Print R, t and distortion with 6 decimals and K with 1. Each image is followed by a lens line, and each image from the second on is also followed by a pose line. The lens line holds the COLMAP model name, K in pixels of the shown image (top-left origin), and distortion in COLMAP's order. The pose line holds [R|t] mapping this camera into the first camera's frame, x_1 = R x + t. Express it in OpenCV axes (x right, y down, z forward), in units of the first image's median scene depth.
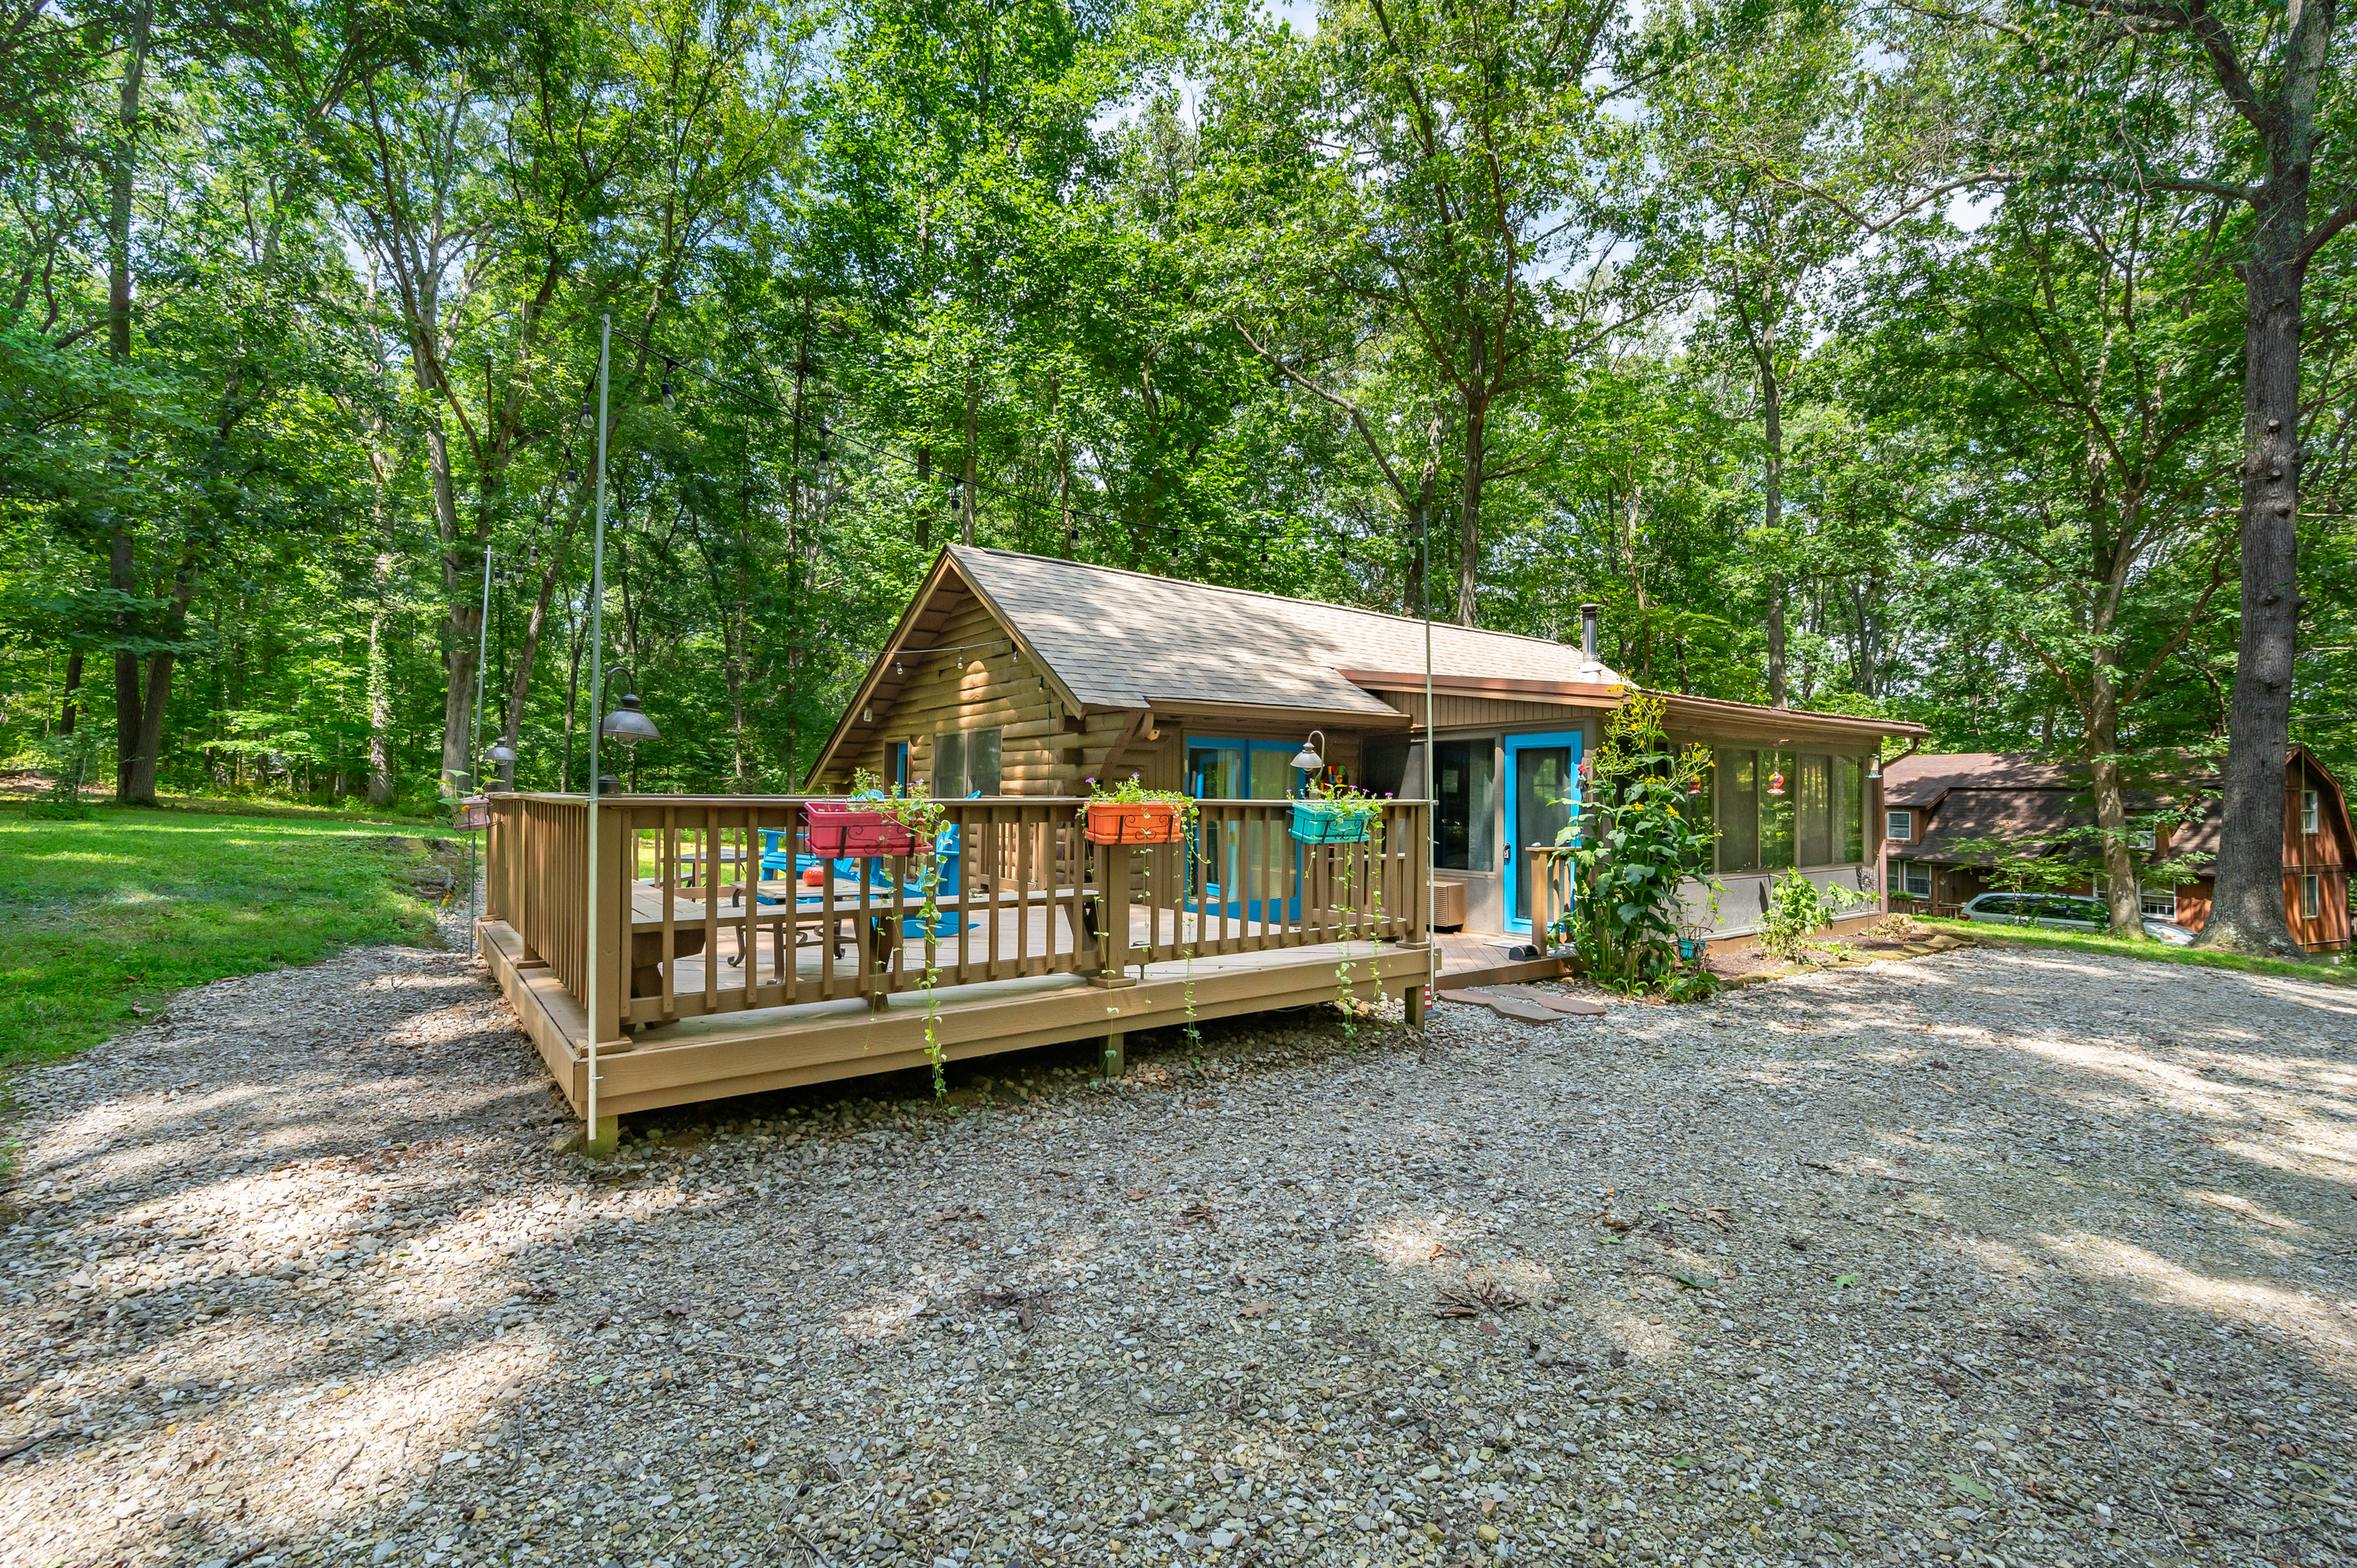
lens RADIAL K [[1016.7, 0, 1170.1], [0, 1016.7, 793.4], [0, 0, 1]] dist [0.000070, -0.000479]
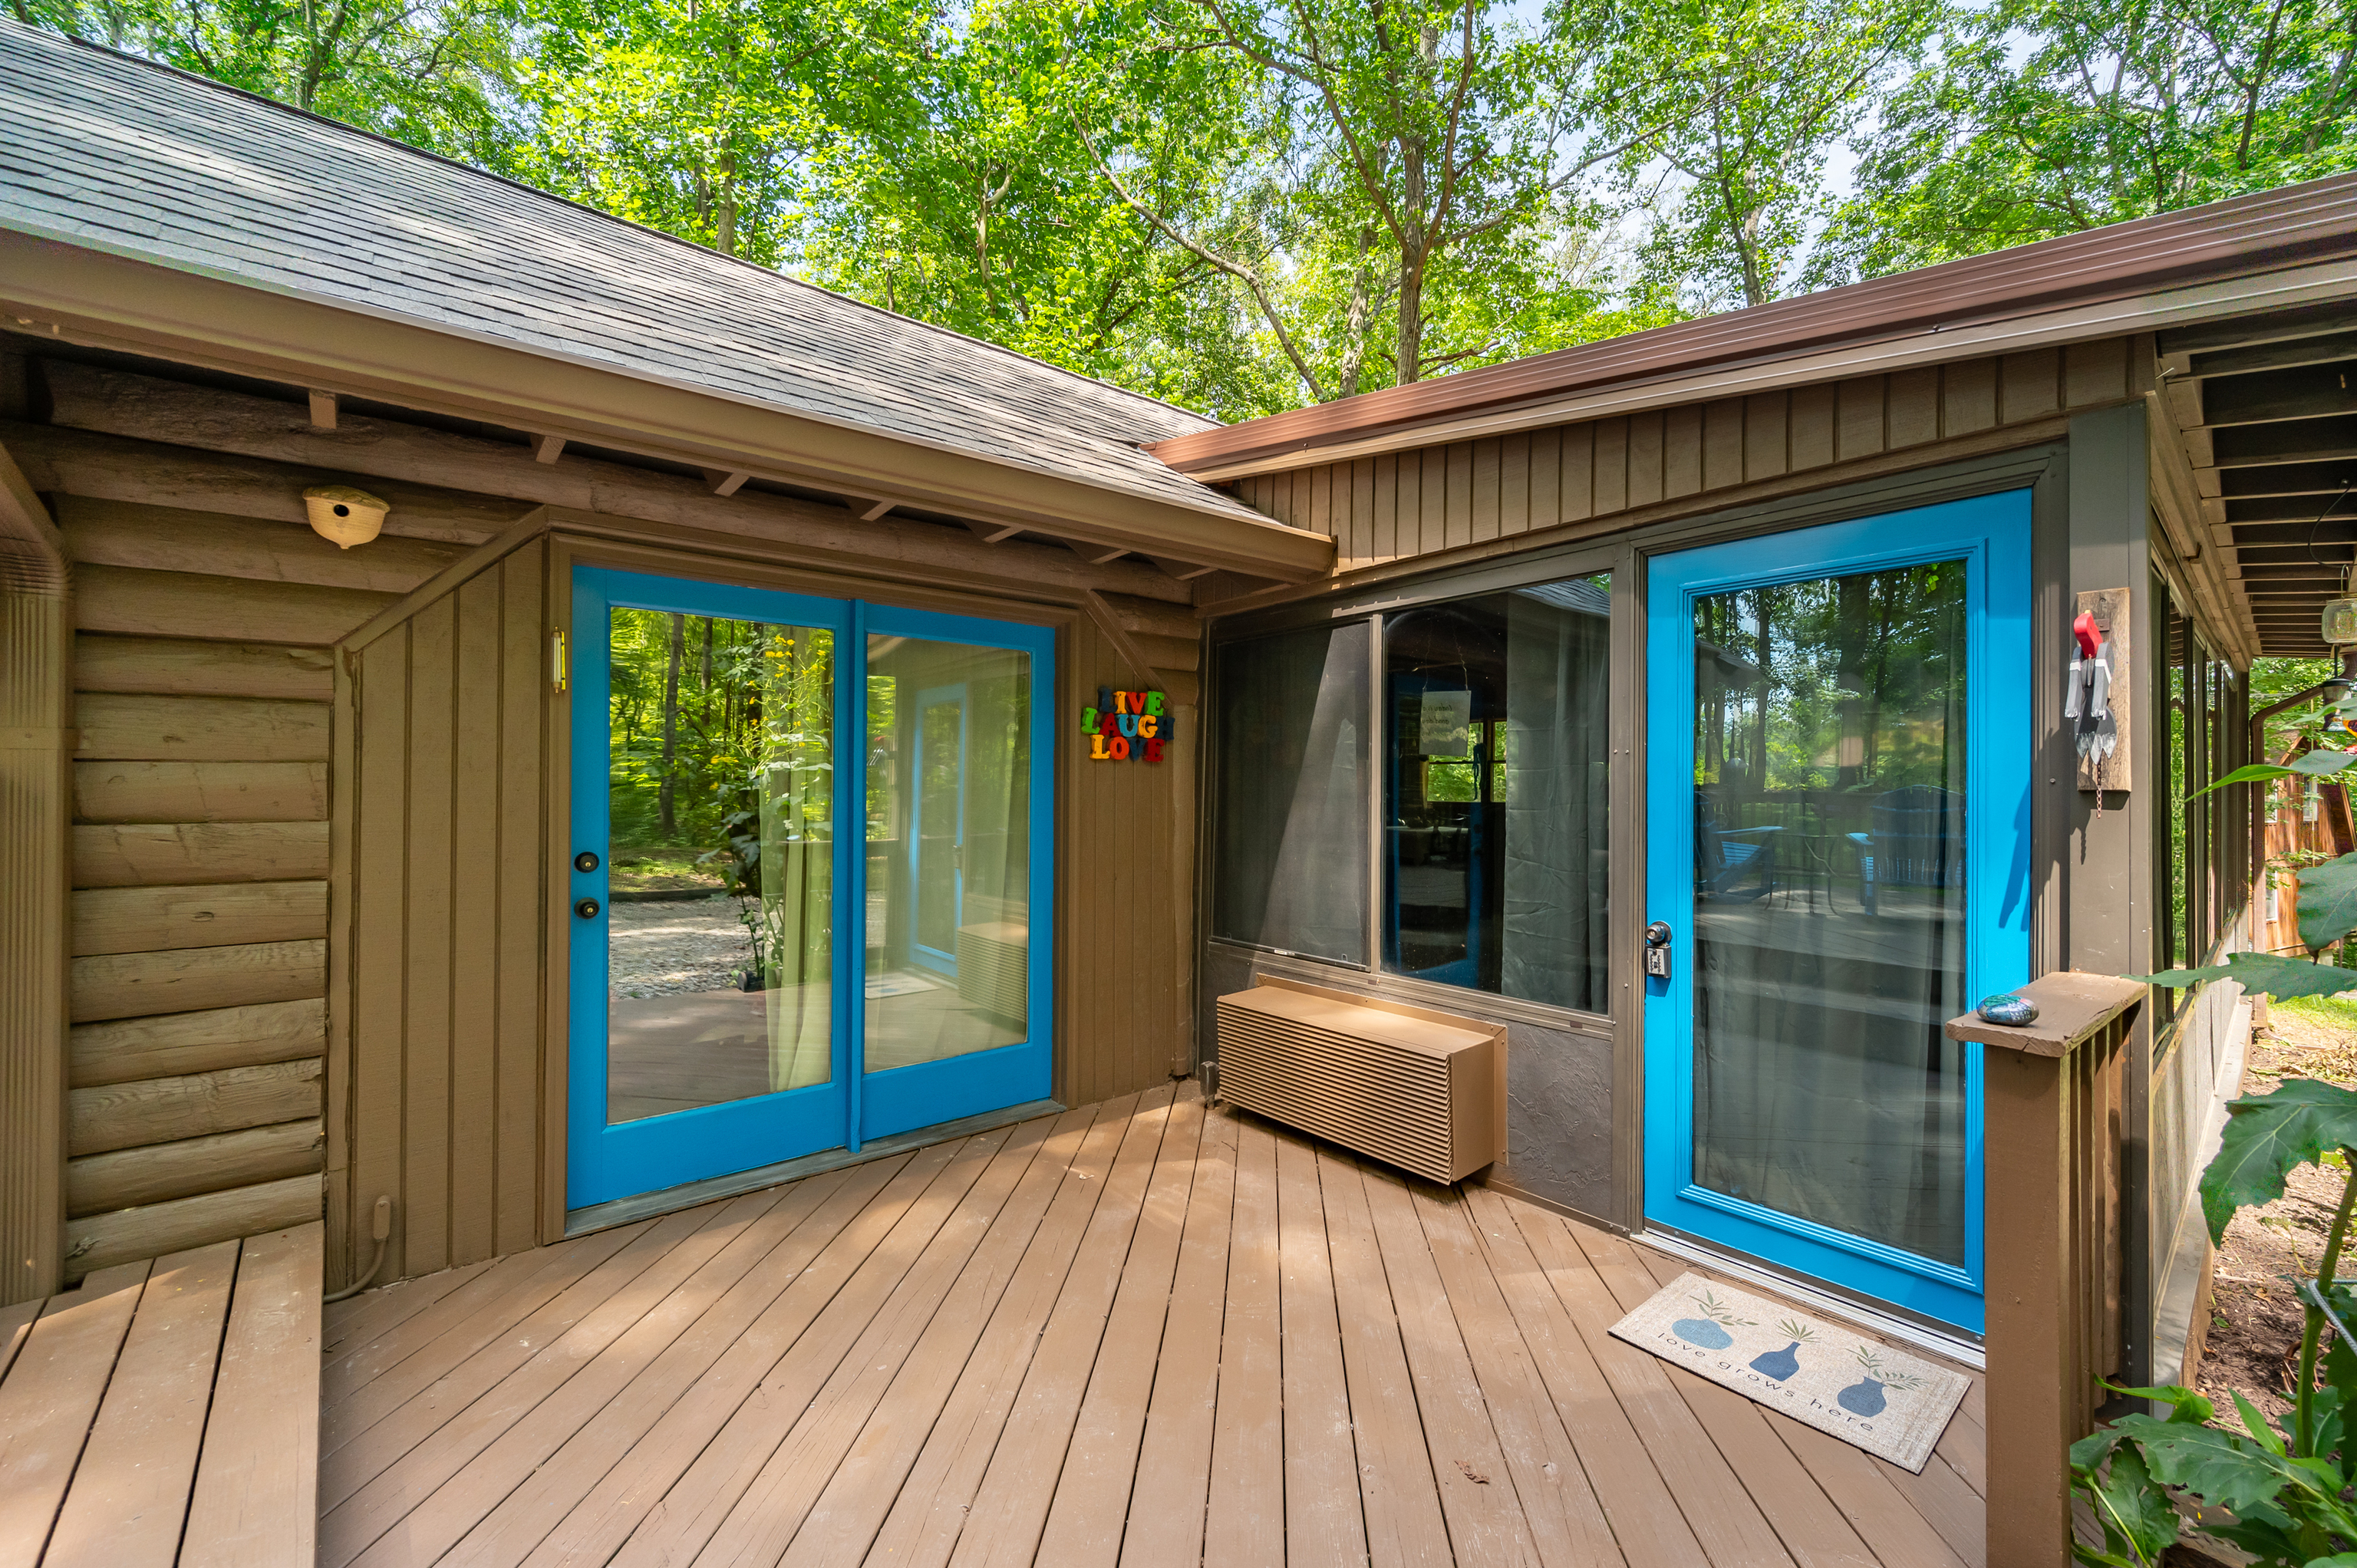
lens RADIAL K [[960.1, 0, 1150.5], [0, 960.1, 786.6], [0, 0, 1]] dist [0.000470, 0.001260]
pose [[0.998750, -0.004677, 0.049767, 0.123975], [0.004254, 0.999954, 0.008601, 0.005186], [-0.049805, -0.008378, 0.998724, 0.531391]]
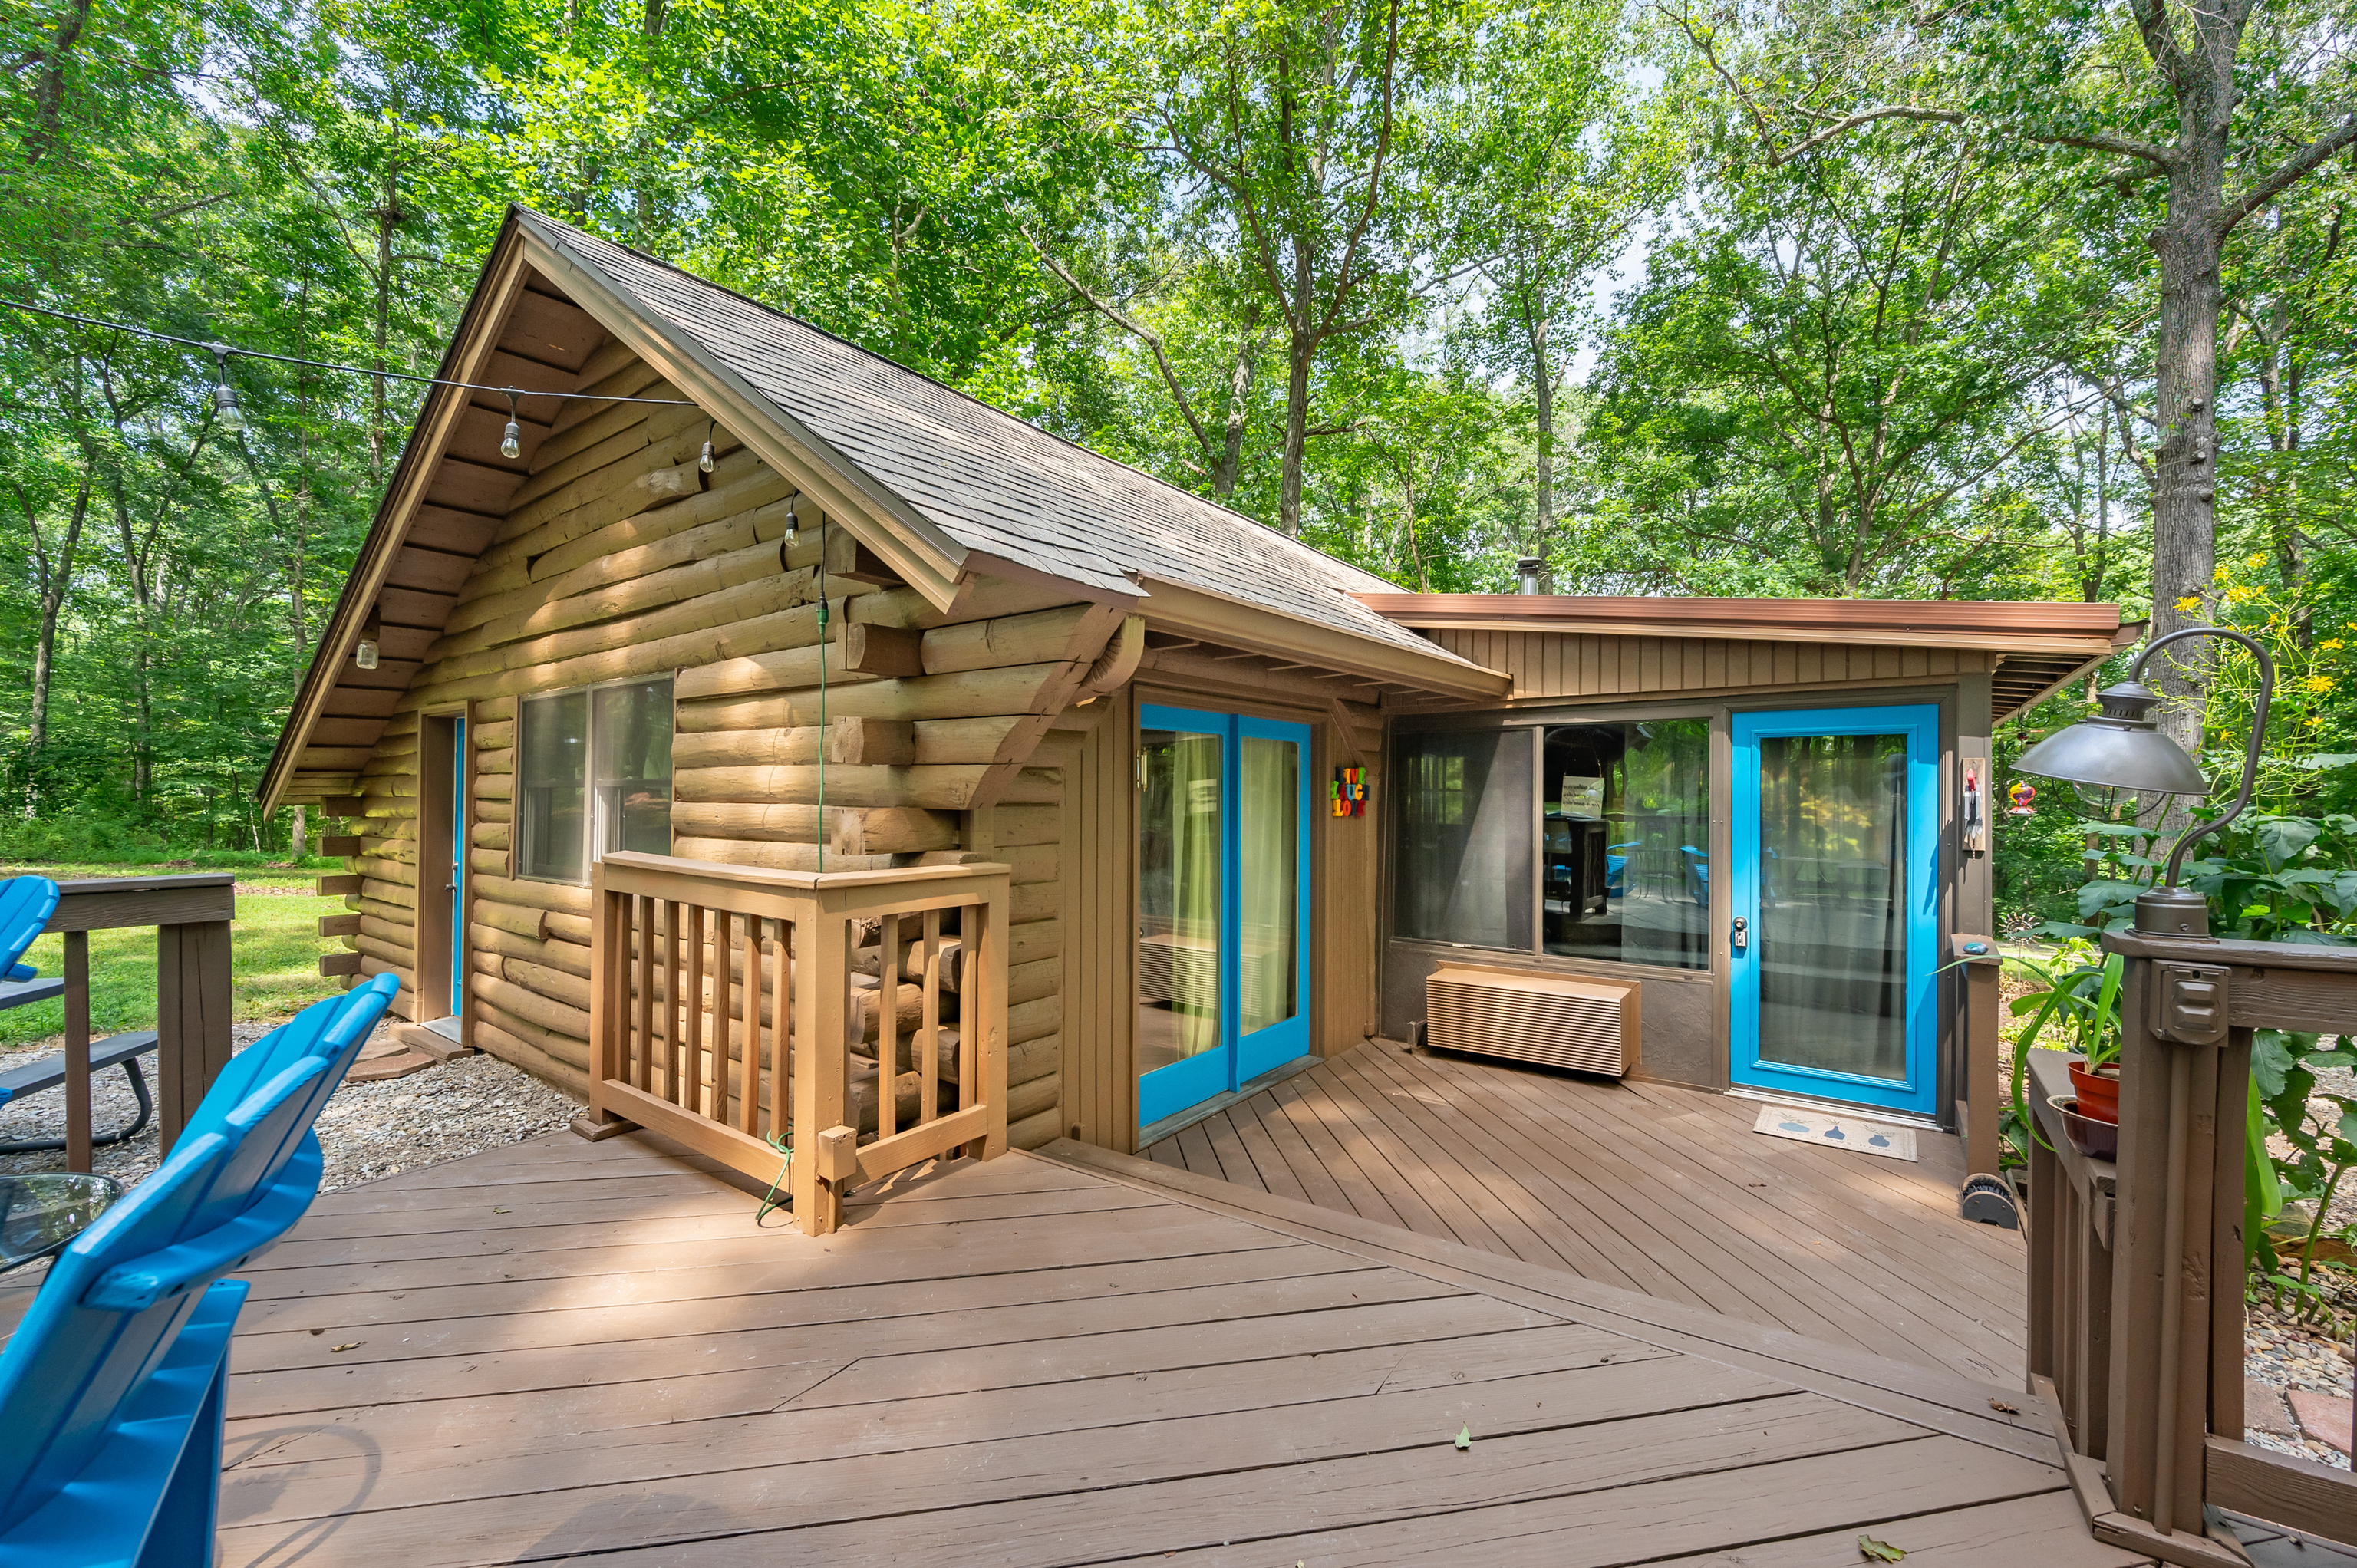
lens RADIAL K [[963.6, 0, 1188.7], [0, 963.6, 799.3], [0, 0, 1]] dist [-0.000195, 0.009327]
pose [[0.954547, -0.007947, 0.297953, -0.065493], [0.004090, 0.999900, 0.013566, -0.014308], [-0.298031, -0.011731, 0.954484, 0.442291]]
